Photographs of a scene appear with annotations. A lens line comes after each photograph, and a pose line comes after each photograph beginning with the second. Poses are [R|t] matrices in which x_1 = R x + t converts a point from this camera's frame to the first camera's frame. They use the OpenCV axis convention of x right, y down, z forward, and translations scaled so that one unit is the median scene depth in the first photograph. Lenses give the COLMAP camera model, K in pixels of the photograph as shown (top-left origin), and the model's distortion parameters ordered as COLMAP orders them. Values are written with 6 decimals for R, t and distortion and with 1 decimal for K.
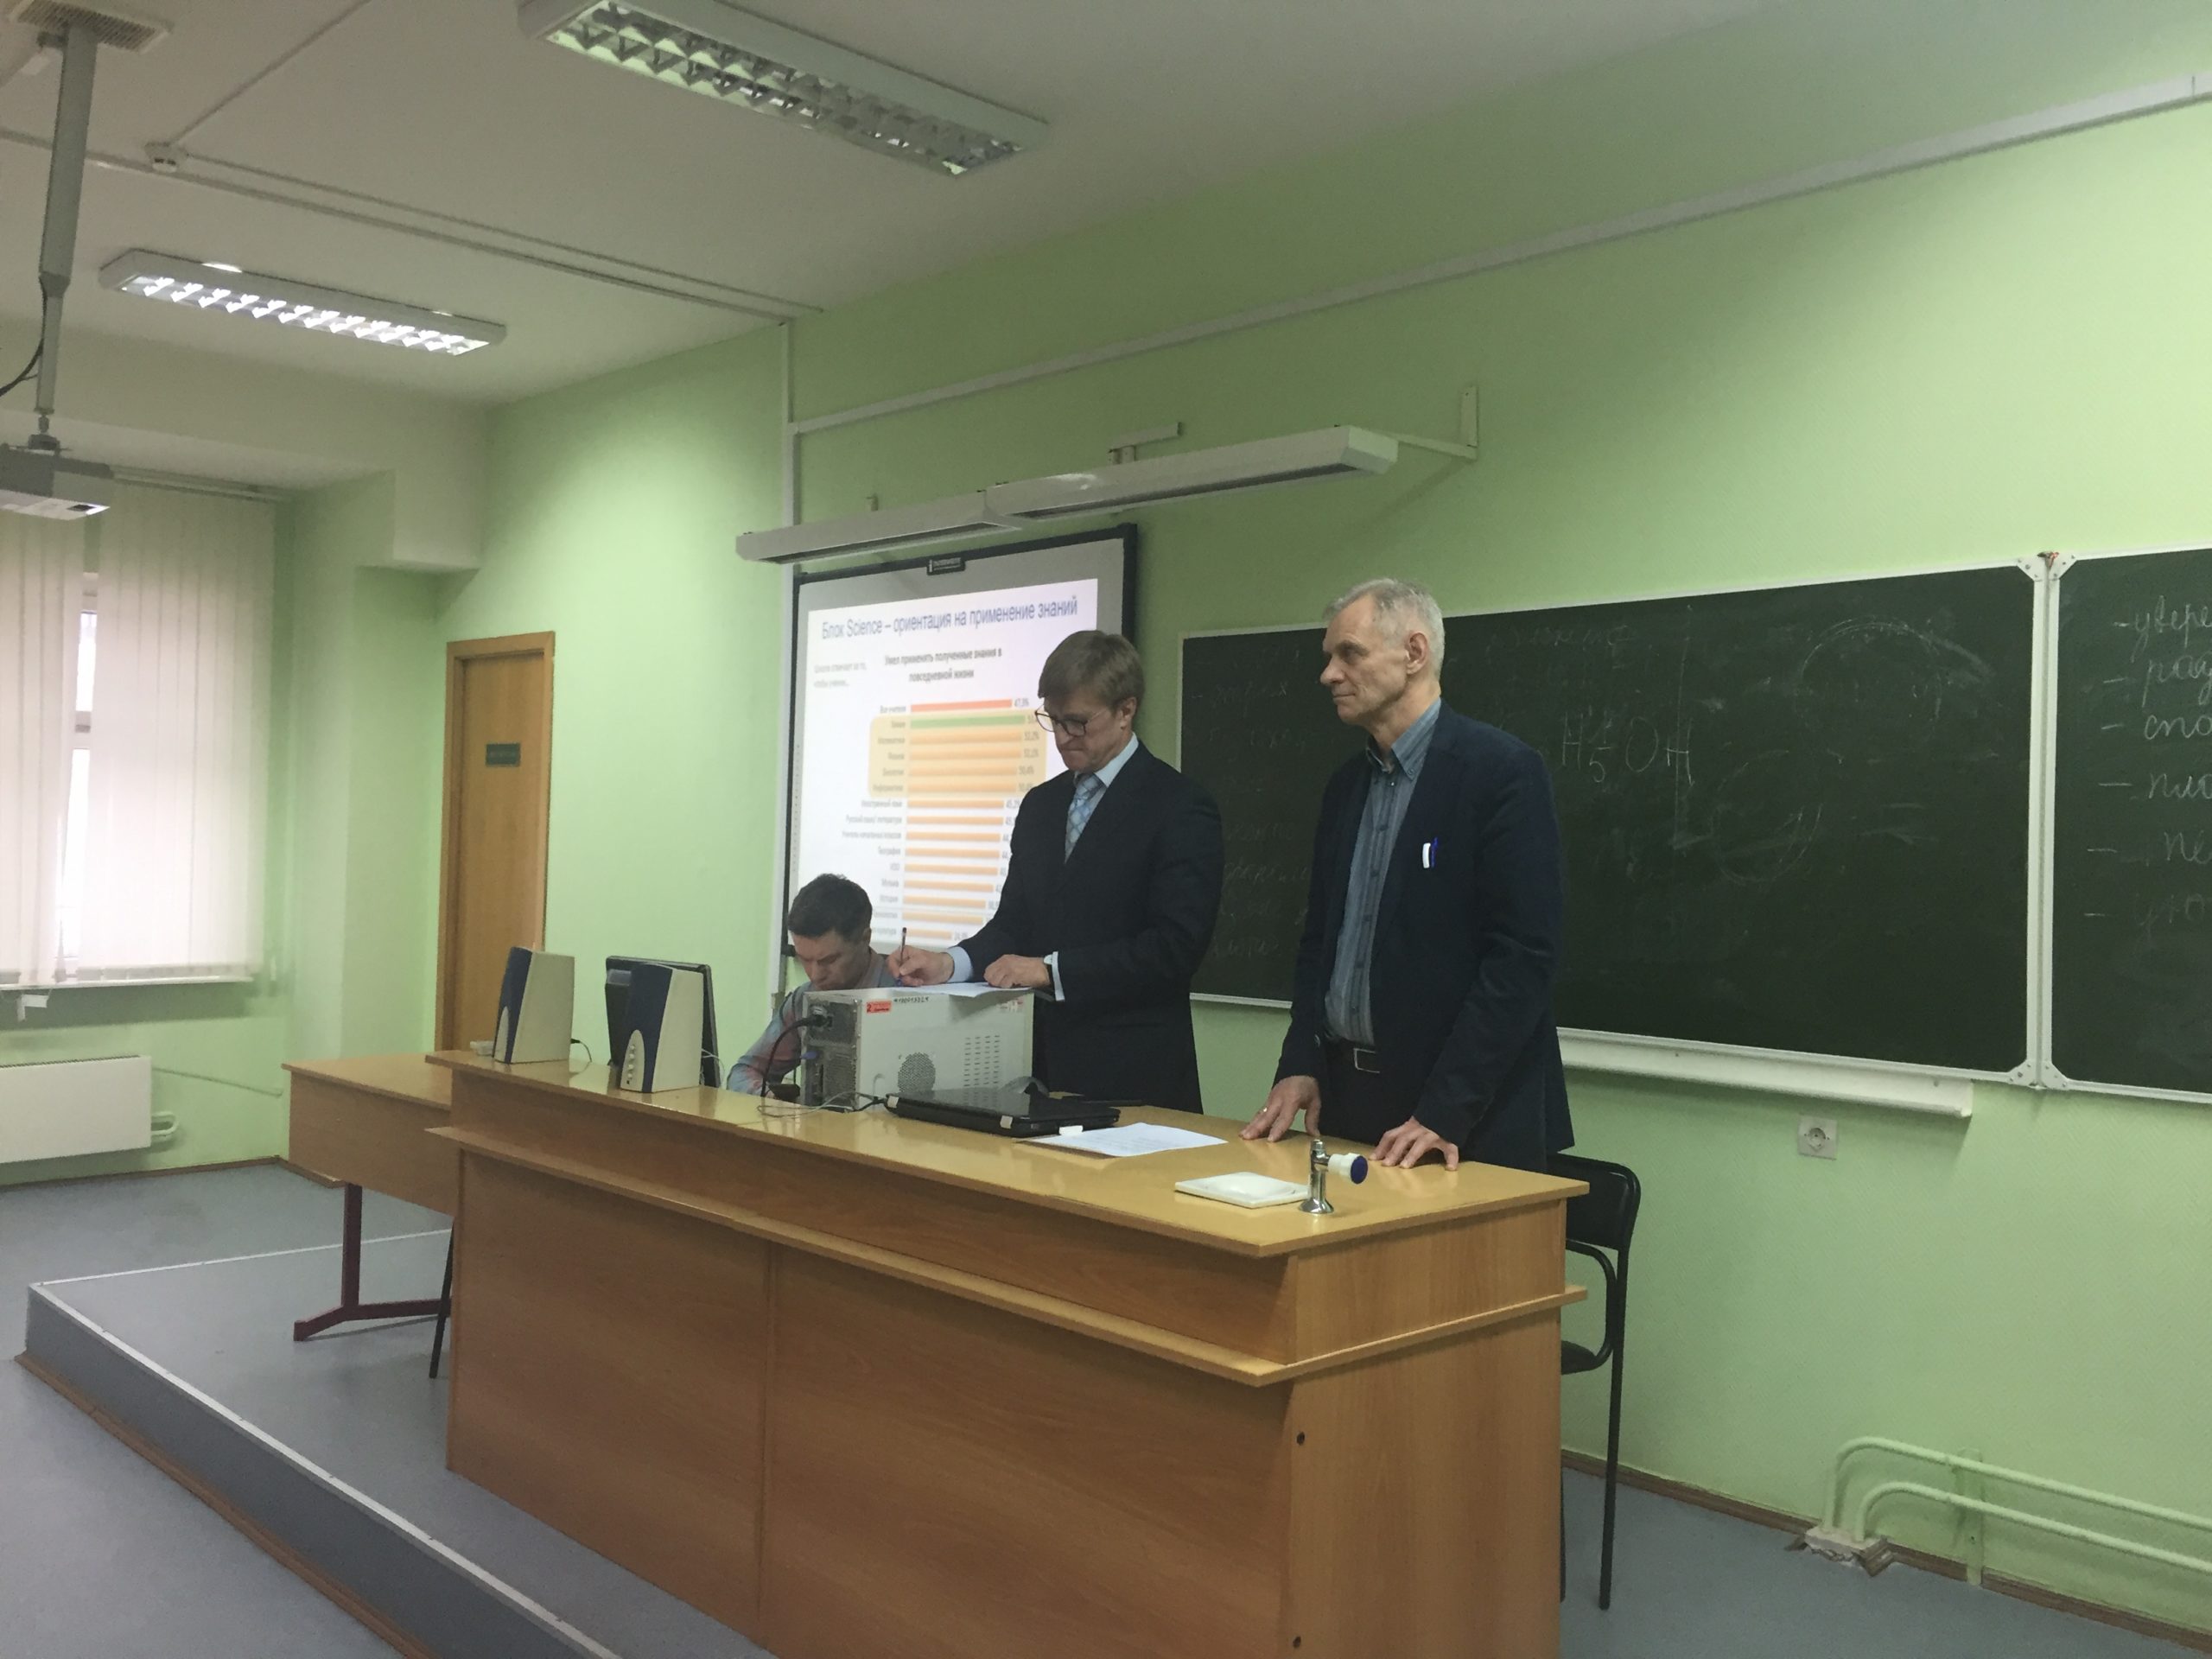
lens RADIAL K [[1881.6, 0, 1114.7], [0, 1881.6, 803.0], [0, 0, 1]] dist [0.088350, -0.123816]
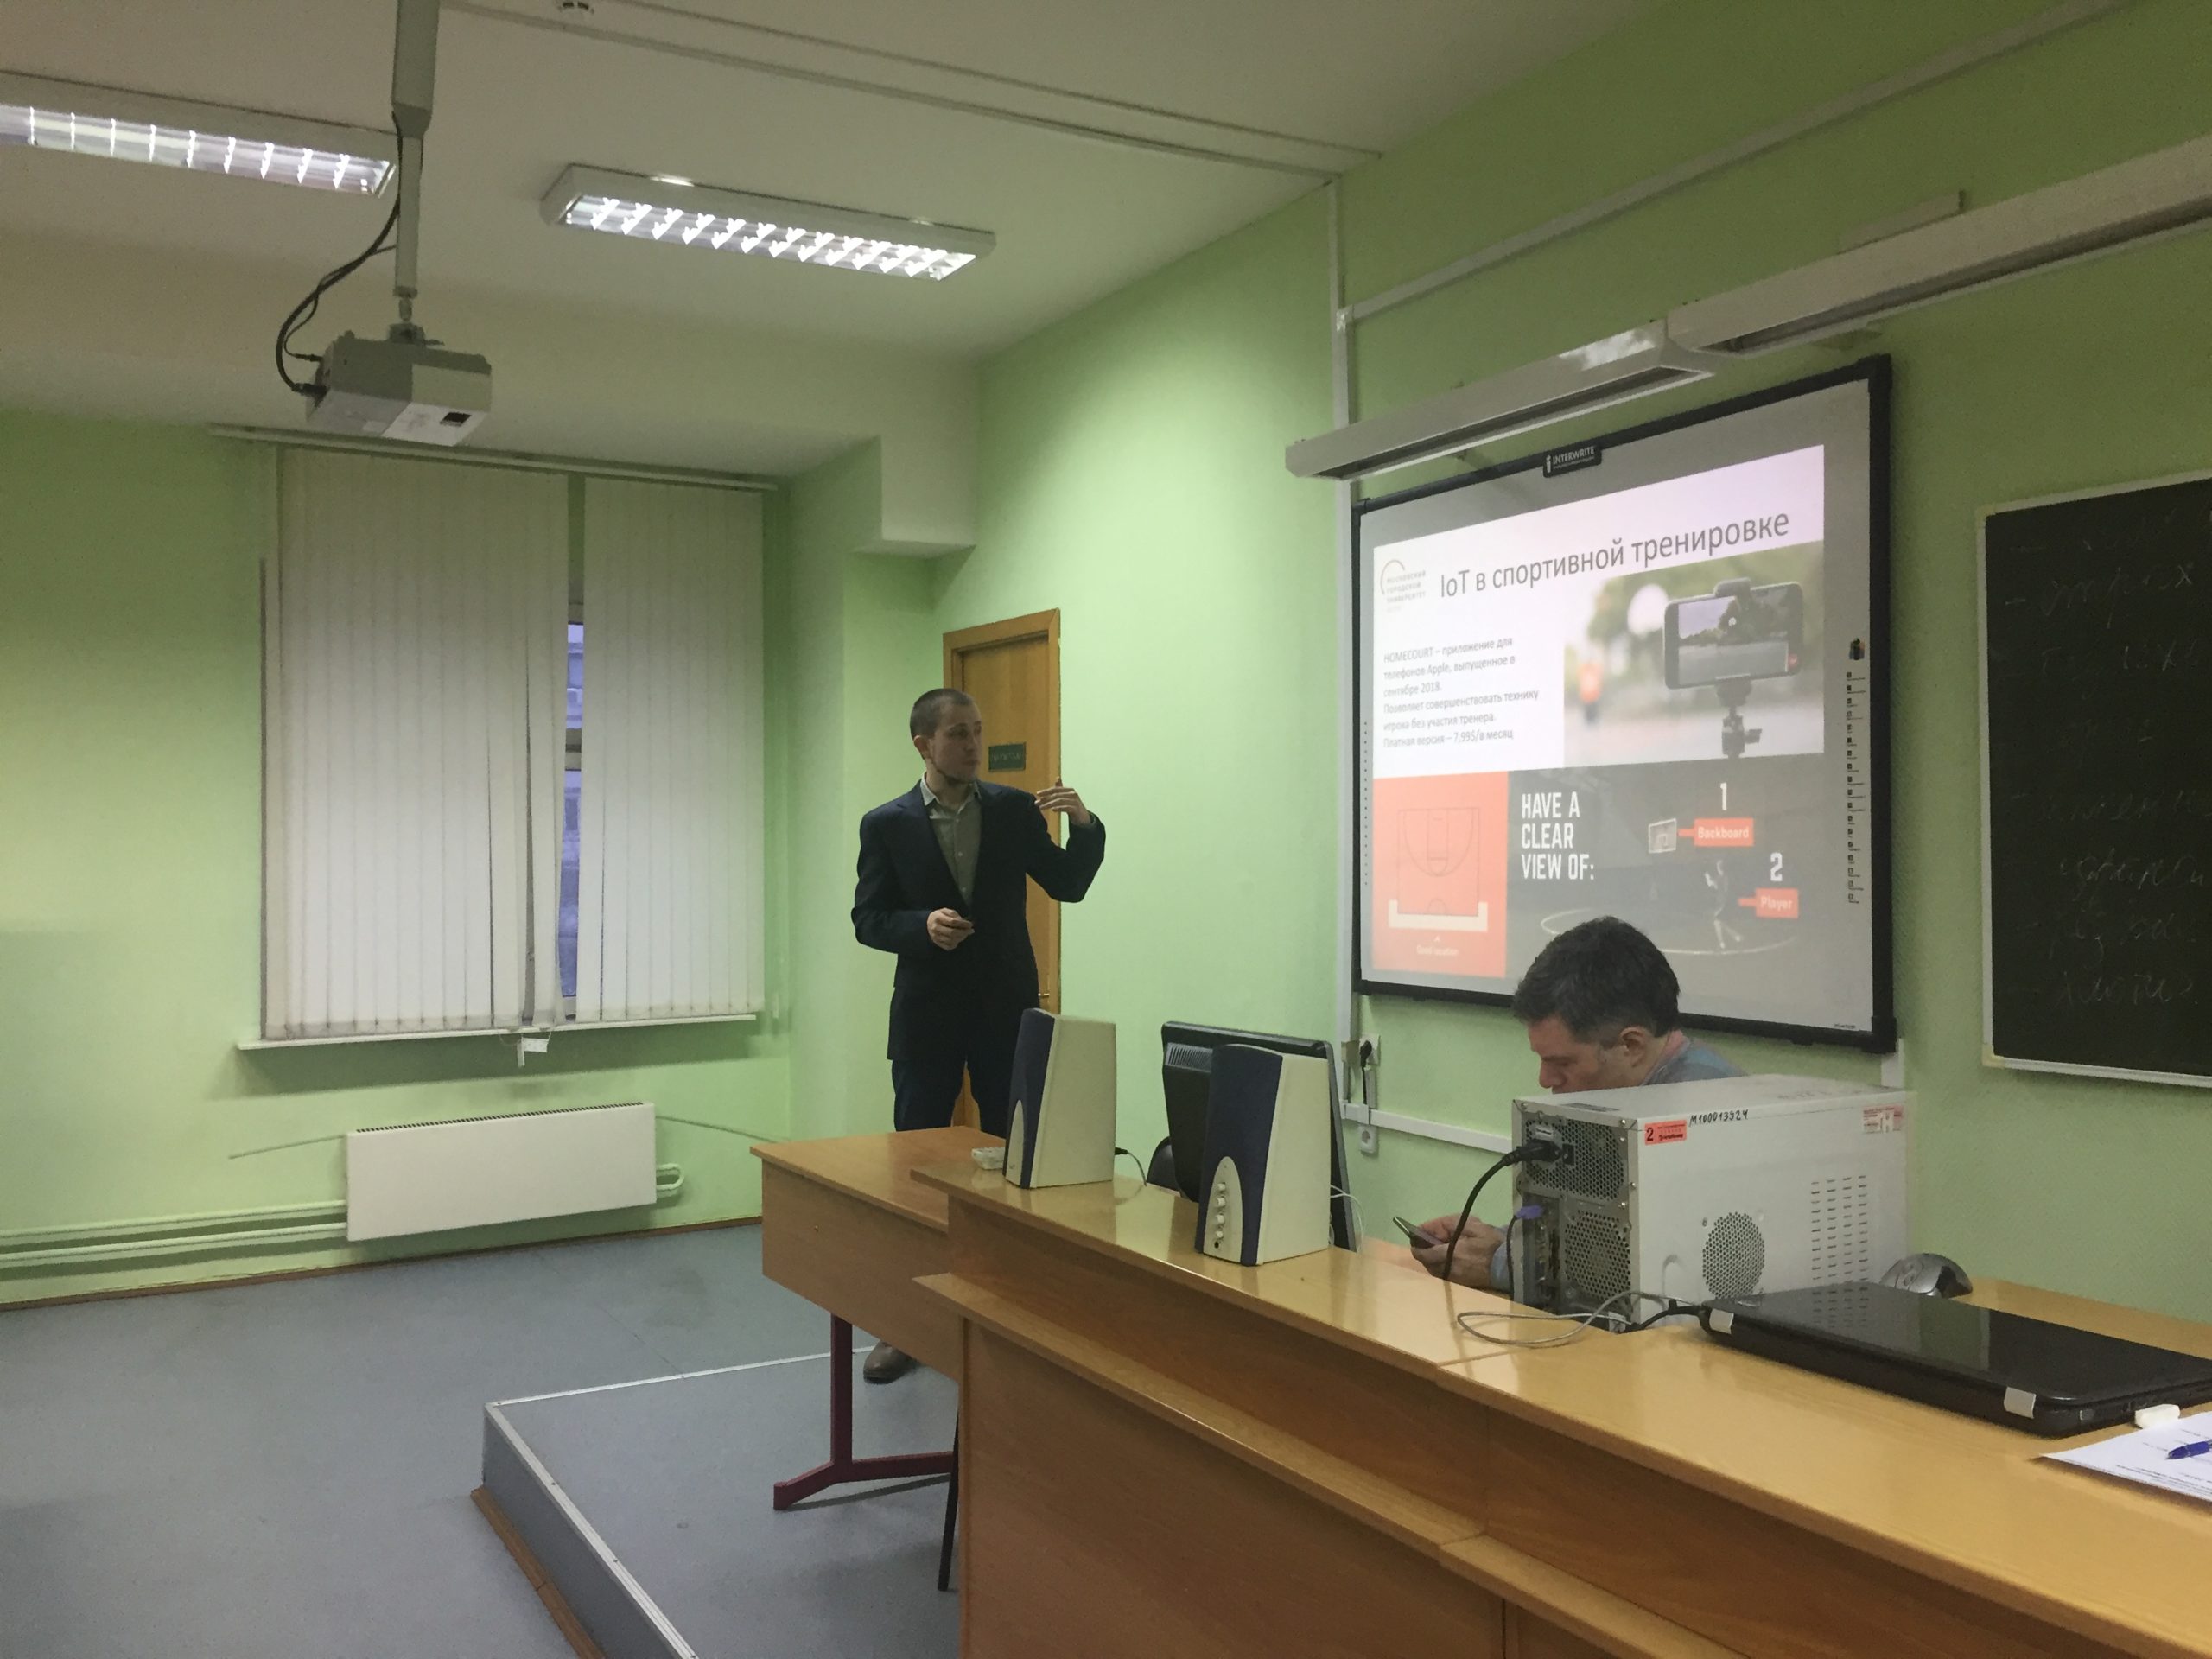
lens RADIAL K [[1881.6, 0, 1116.4], [0, 1881.6, 804.6], [0, 0, 1]] dist [0.088350, -0.123816]
pose [[0.966975, -0.034290, -0.252555, -0.119632], [0.032996, 0.999412, -0.009361, 0.011807], [0.252727, 0.000718, 0.967537, 0.375510]]
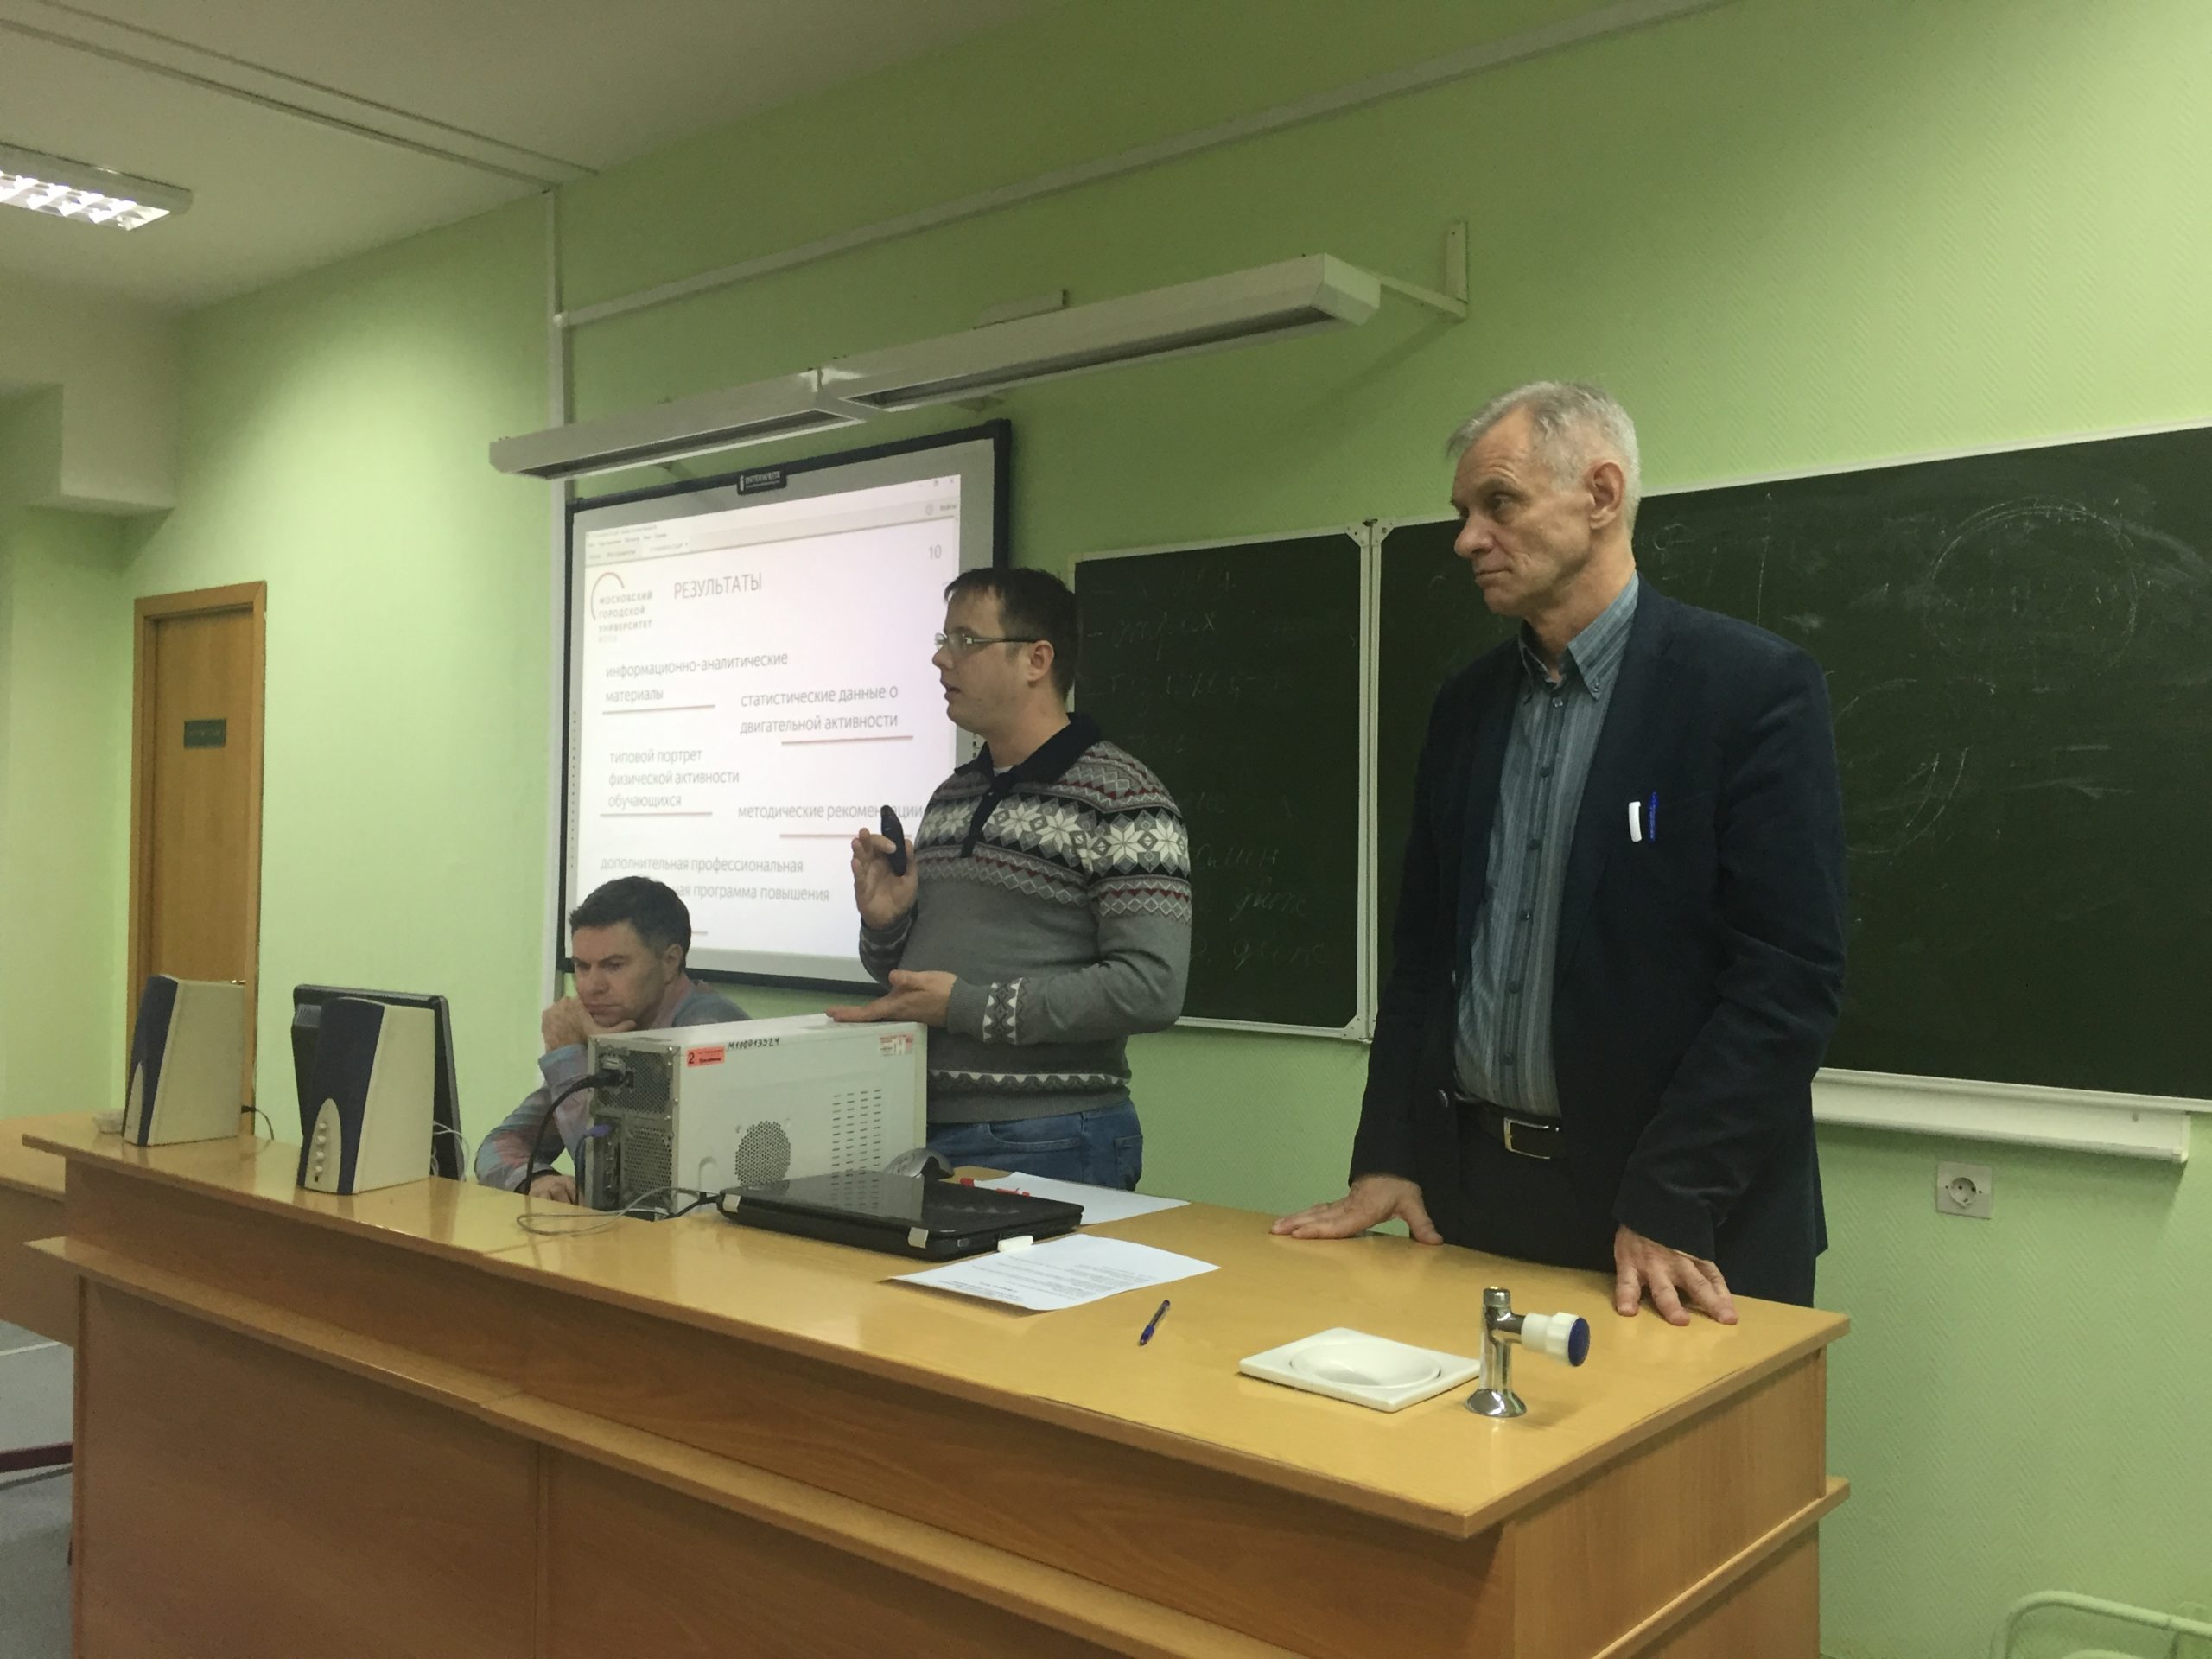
lens RADIAL K [[1881.6, 0, 1102.2], [0, 1881.6, 800.0], [0, 0, 1]] dist [0.088350, -0.123816]
pose [[0.994277, -0.011255, 0.106241, -0.048945], [0.011398, 0.999935, -0.000730, 0.017365], [-0.106226, 0.001937, 0.994340, 0.281467]]
